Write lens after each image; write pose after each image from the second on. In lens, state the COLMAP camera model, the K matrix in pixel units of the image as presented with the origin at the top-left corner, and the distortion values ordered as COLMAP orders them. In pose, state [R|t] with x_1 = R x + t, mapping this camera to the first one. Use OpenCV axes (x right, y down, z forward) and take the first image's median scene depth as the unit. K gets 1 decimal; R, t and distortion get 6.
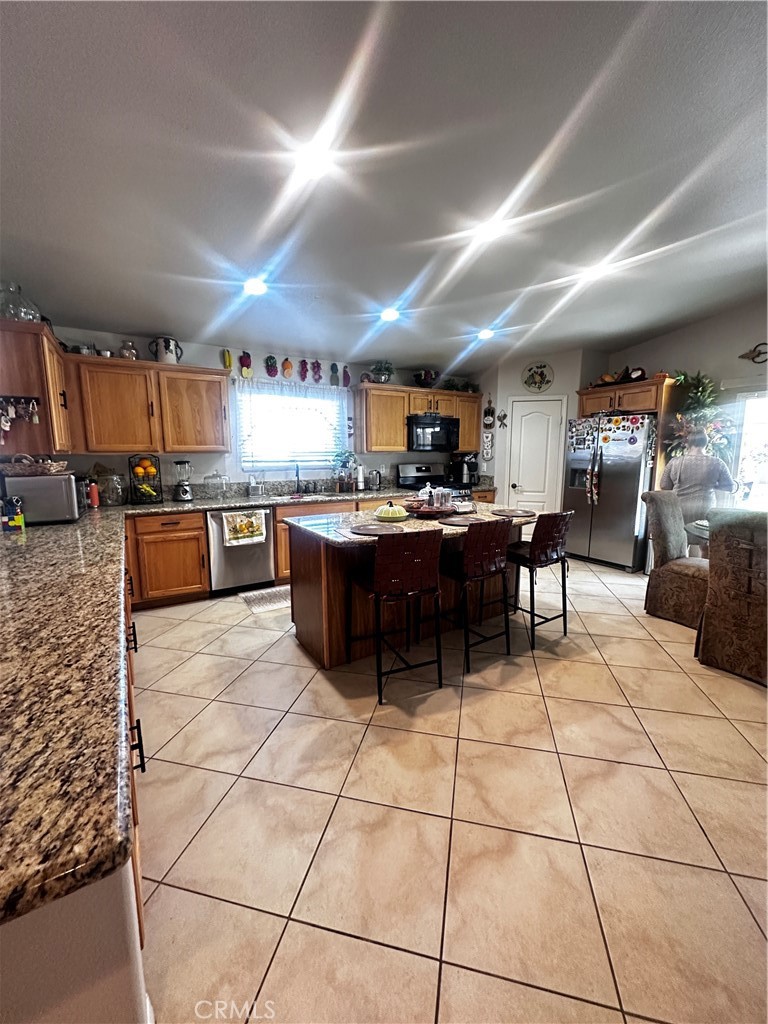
lens RADIAL K [[408.5, 0, 380.5], [0, 408.5, 509.8], [0, 0, 1]] dist [-0.005829, 0.001703]
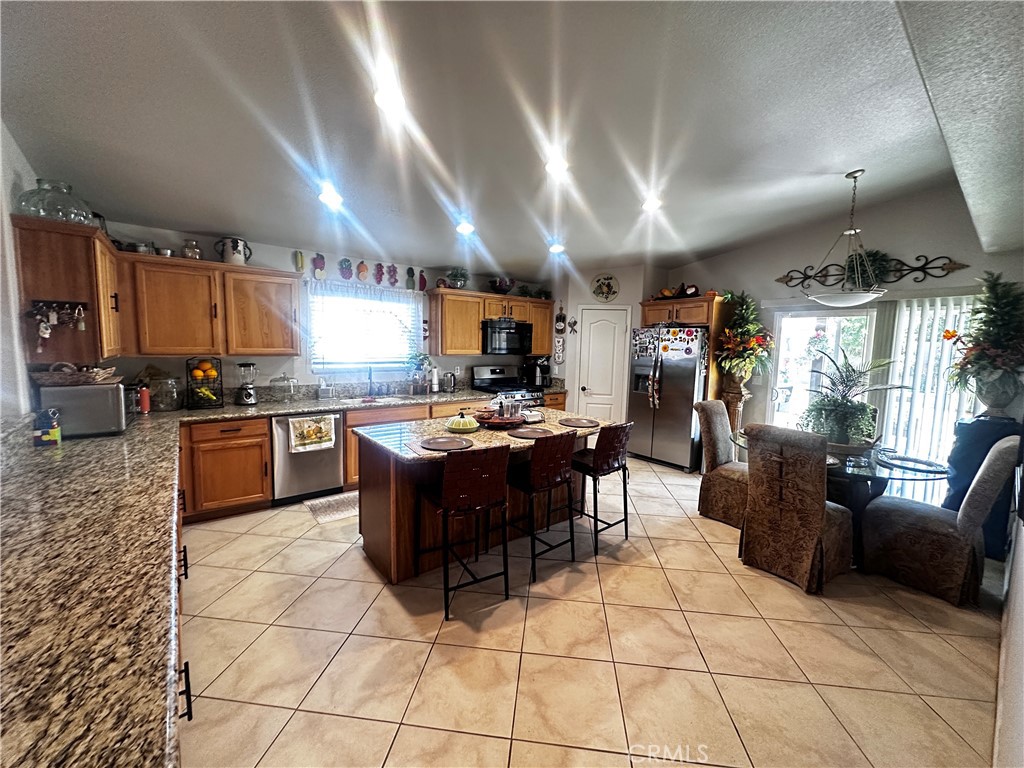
lens RADIAL K [[408.5, 0, 506.9], [0, 408.5, 380.2], [0, 0, 1]] dist [-0.005829, 0.001703]
pose [[0.992971, 0.015063, 0.117393, 0.013748], [-0.009462, 0.998796, -0.048130, -0.047808], [-0.117977, 0.046681, 0.991919, -0.030207]]
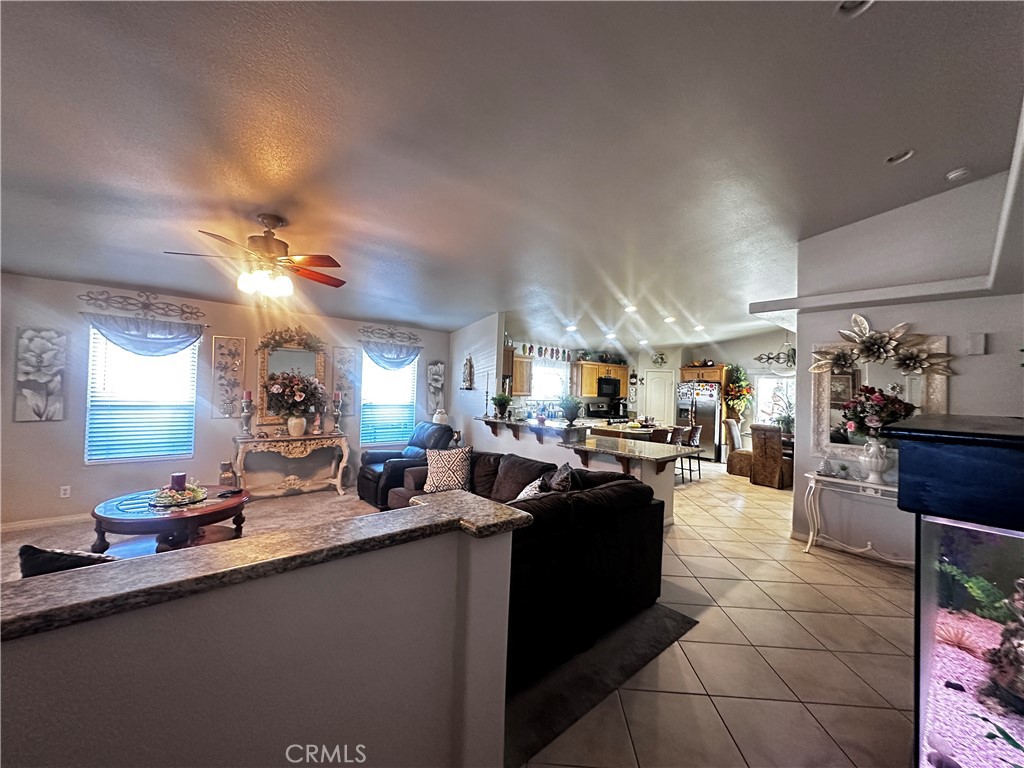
lens RADIAL K [[408.5, 0, 506.1], [0, 408.5, 378.5], [0, 0, 1]] dist [-0.005829, 0.001703]
pose [[0.985578, 0.037781, 0.164948, -1.007302], [-0.010844, 0.986855, -0.161245, 0.118502], [-0.168872, 0.157131, 0.973033, -1.137010]]
